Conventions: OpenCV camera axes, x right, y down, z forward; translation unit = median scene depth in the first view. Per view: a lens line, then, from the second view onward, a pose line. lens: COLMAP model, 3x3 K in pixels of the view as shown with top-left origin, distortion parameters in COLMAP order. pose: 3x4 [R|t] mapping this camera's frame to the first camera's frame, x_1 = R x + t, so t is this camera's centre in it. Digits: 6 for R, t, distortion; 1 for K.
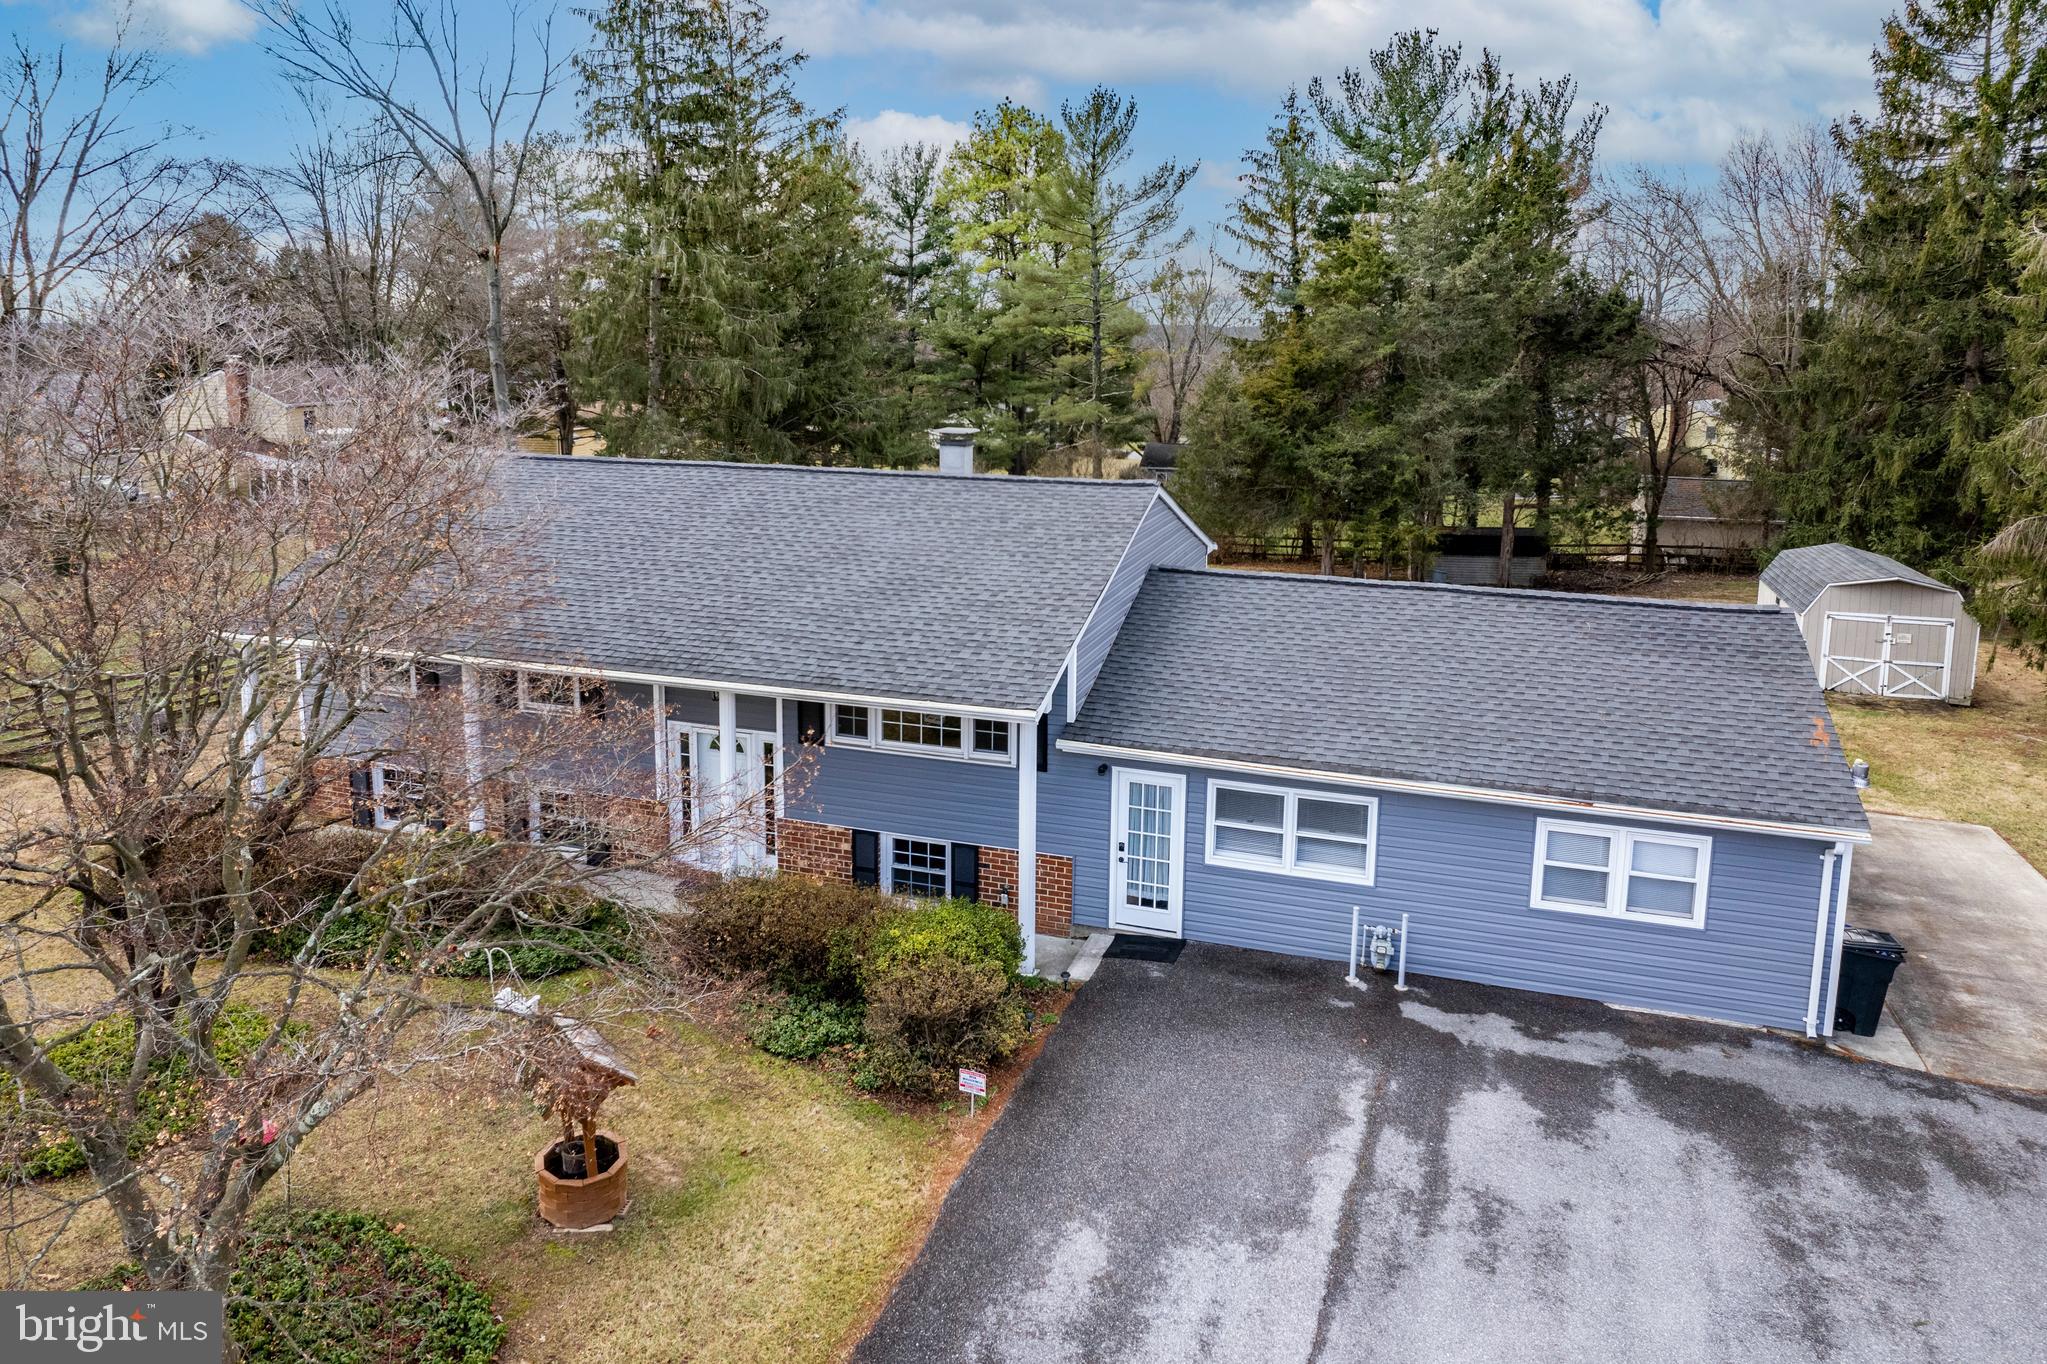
lens RADIAL K [[1350.7, 0, 903.3], [0, 1350.7, 627.8], [0, 0, 1]] dist [-0.069635, 0.043396]
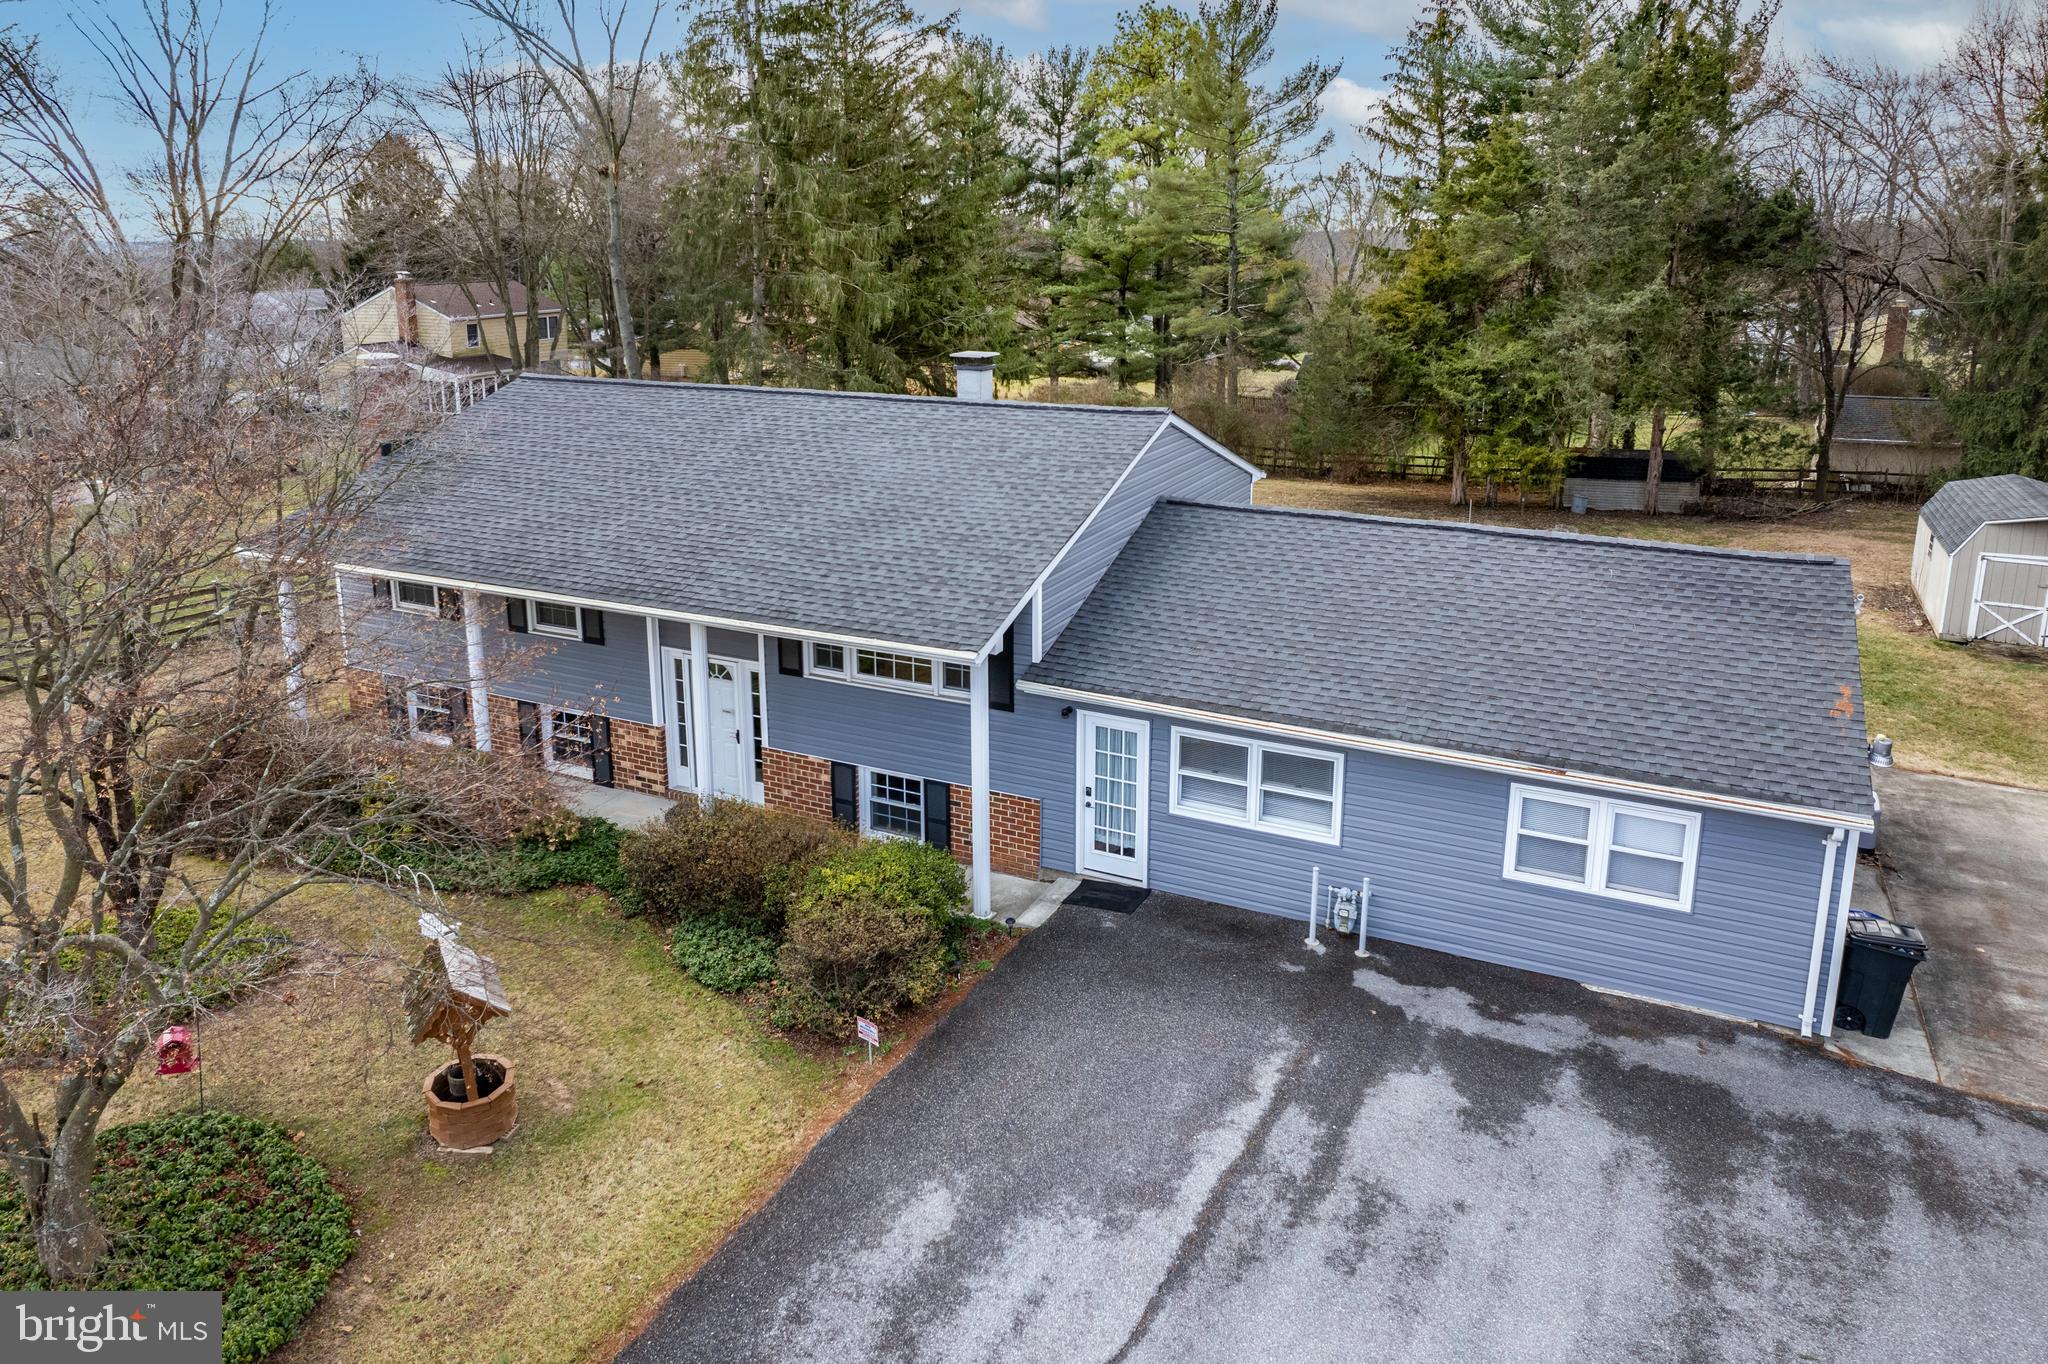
lens RADIAL K [[1327.9, 0, 989.7], [0, 1327.9, 607.3], [0, 0, 1]] dist [-0.066794, 0.047190]
pose [[0.992509, 0.023144, -0.119961, 0.216900], [-0.016018, 0.998068, 0.060034, -0.027757], [0.121119, -0.057662, 0.990962, 0.055465]]
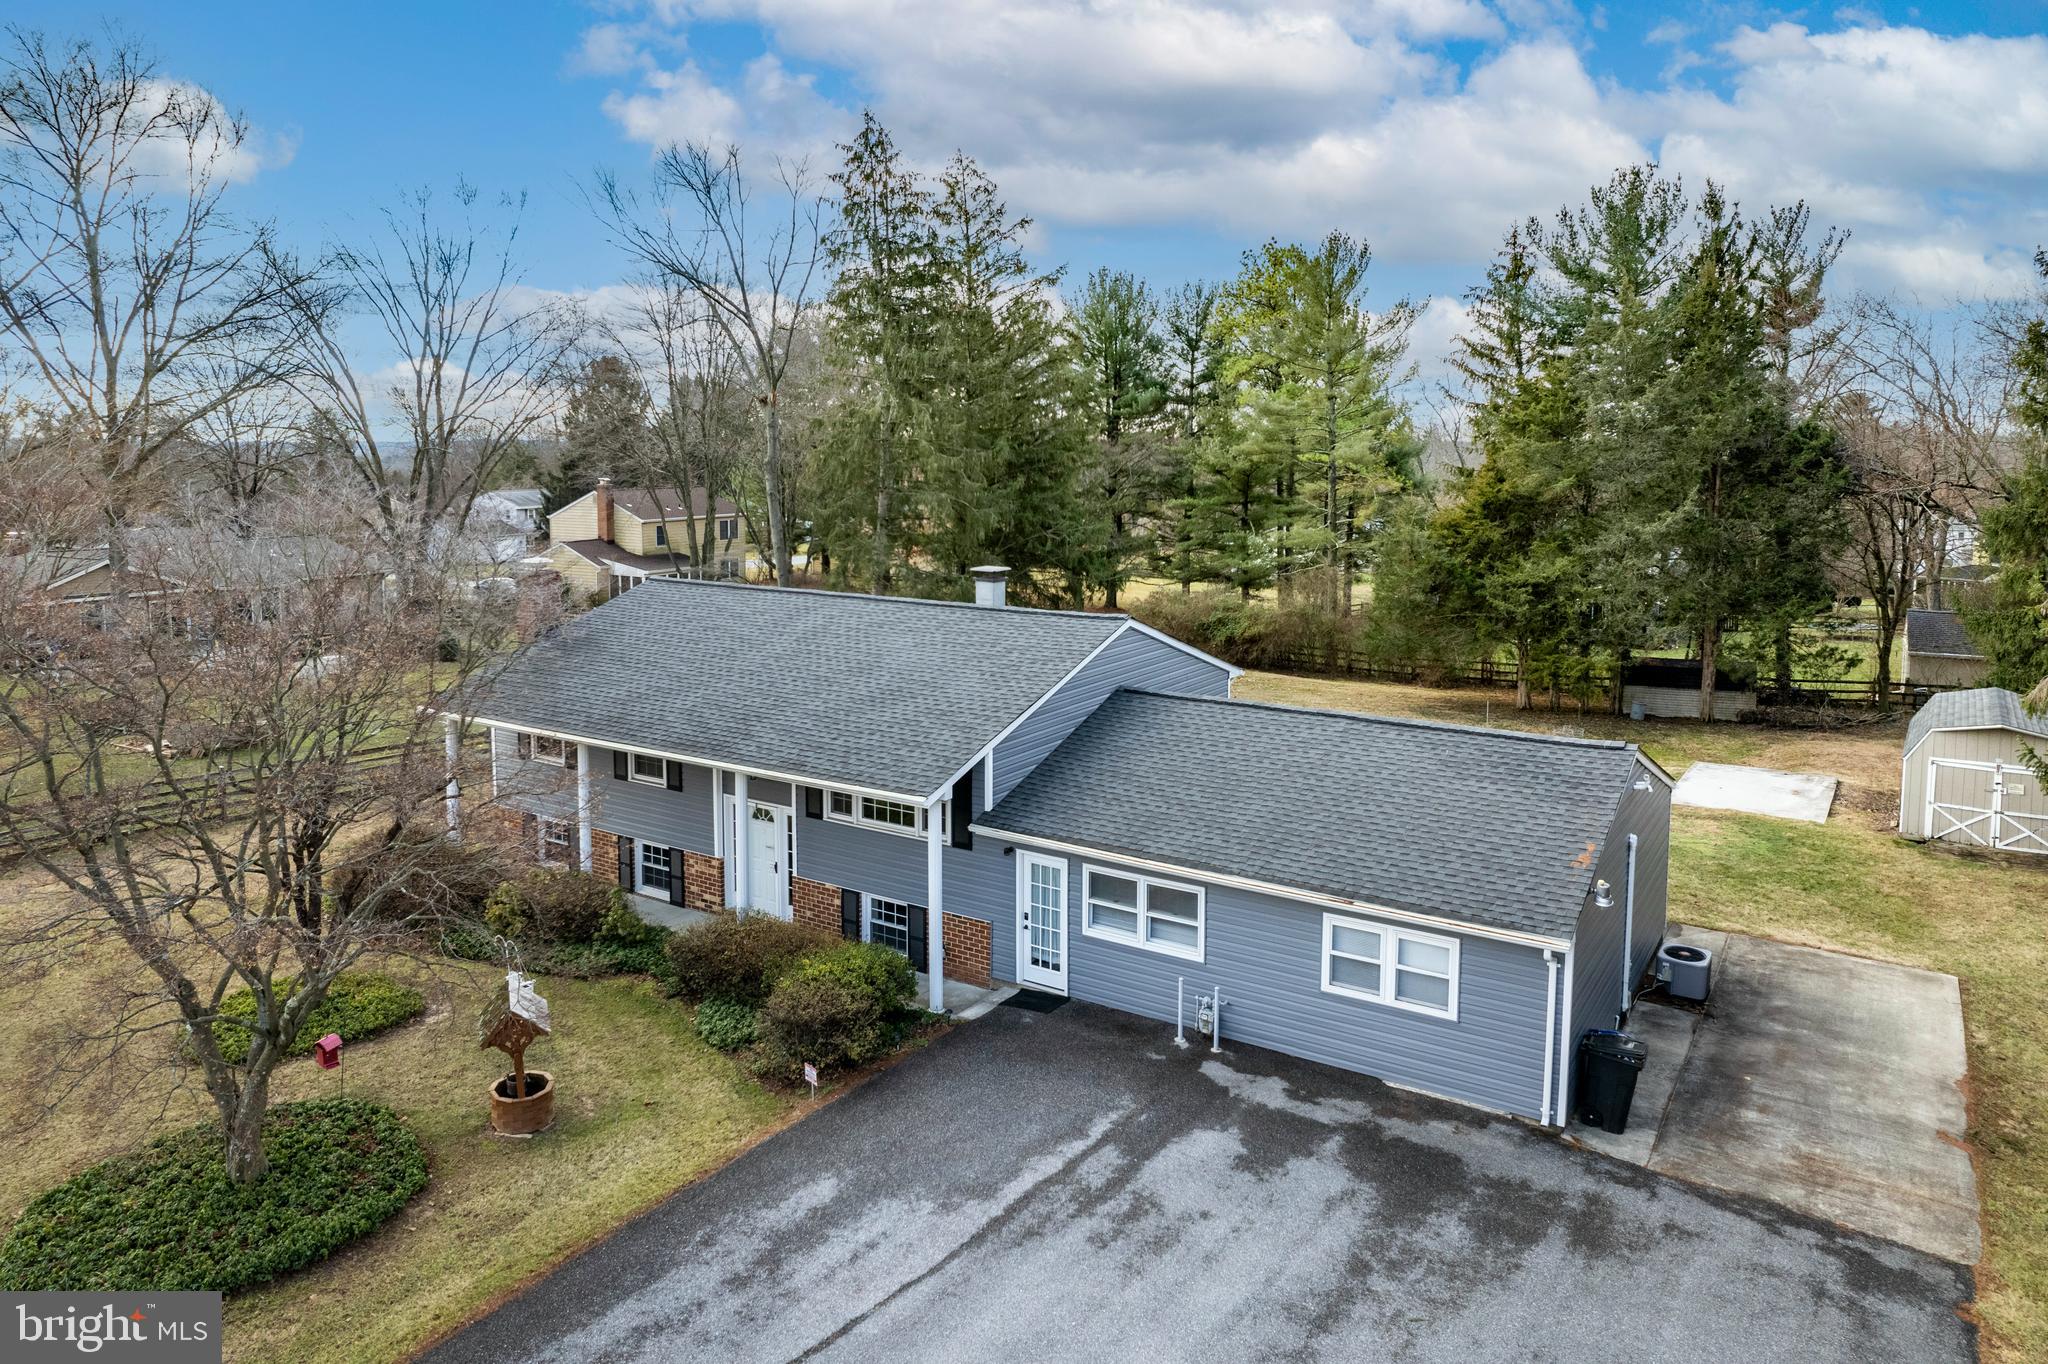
lens RADIAL K [[1439.9, 0, 1067.9], [0, 1439.9, 656.7], [0, 0, 1]] dist [-0.076626, 0.060435]
pose [[0.967494, 0.030837, -0.251007, 0.552512], [-0.045081, 0.997671, -0.051193, -0.007037], [0.248844, 0.060845, 0.966631, -0.277803]]
